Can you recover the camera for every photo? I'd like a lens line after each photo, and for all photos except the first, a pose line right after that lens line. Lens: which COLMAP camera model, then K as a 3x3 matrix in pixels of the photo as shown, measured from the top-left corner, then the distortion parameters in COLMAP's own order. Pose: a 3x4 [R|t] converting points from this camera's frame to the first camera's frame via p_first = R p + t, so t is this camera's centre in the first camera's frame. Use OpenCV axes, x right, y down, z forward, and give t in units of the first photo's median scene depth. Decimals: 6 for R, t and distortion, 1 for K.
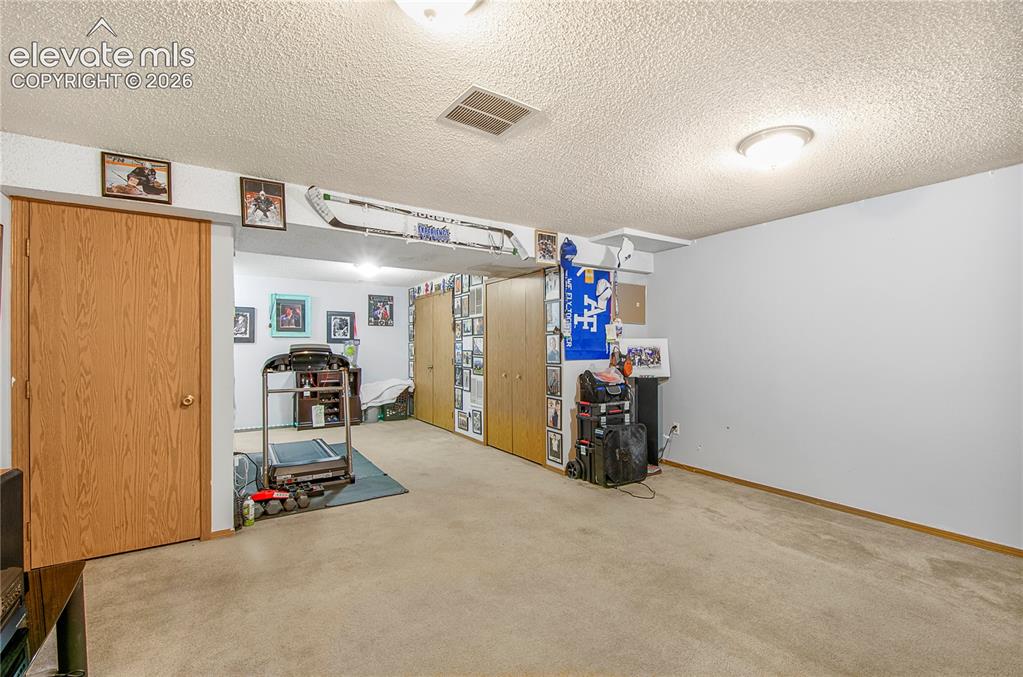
lens RADIAL K [[466.1, 0, 515.7], [0, 466.1, 349.2], [0, 0, 1]] dist [0.037472, -0.023397]
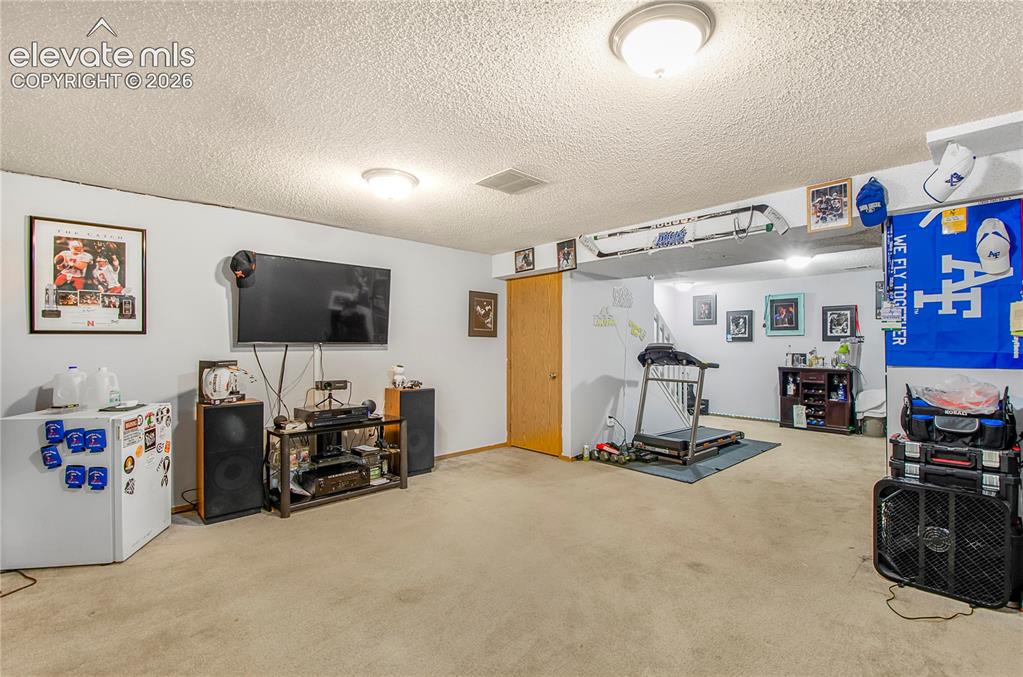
lens RADIAL K [[466.1, 0, 515.7], [0, 466.1, 349.2], [0, 0, 1]] dist [0.037472, -0.023397]
pose [[0.150314, 0.008014, -0.988606, 0.692949], [-0.003830, 0.999964, 0.007524, -0.002567], [0.988631, 0.002655, 0.150340, 0.413661]]
